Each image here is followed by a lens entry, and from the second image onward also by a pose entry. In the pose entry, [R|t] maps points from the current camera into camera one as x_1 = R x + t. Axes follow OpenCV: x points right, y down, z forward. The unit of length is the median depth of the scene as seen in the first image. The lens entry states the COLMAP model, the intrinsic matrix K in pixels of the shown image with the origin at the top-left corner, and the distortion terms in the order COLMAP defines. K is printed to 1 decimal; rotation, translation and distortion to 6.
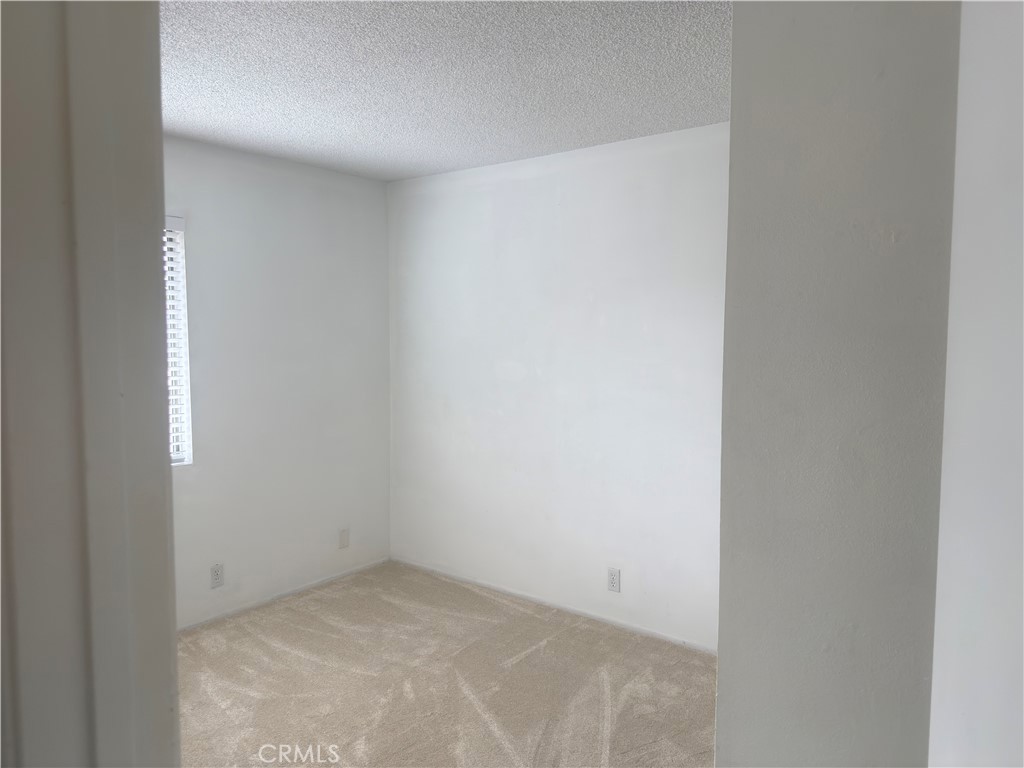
lens RADIAL K [[705.2, 0, 516.6], [0, 705.2, 382.3], [0, 0, 1]] dist [0.136121, -0.256324]
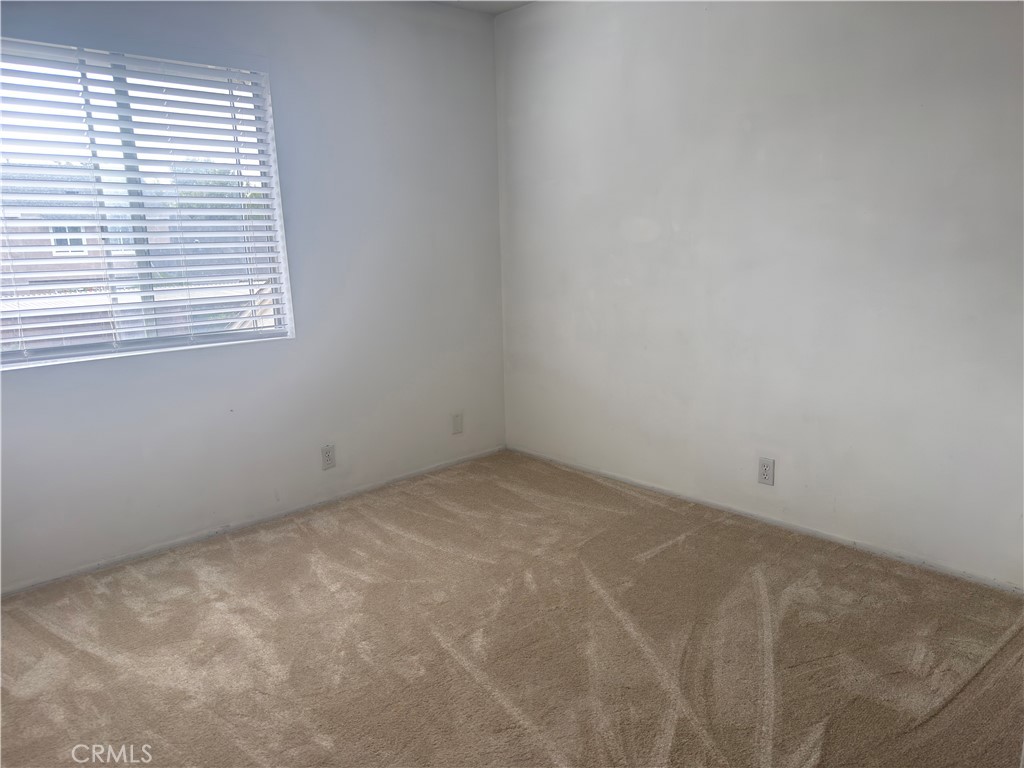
lens RADIAL K [[705.2, 0, 516.6], [0, 705.2, 382.3], [0, 0, 1]] dist [0.136121, -0.256324]
pose [[0.987439, 0.001751, -0.157990, -0.025350], [0.018682, 0.991630, 0.127750, 0.065179], [0.156892, -0.129097, 0.979142, 0.148864]]
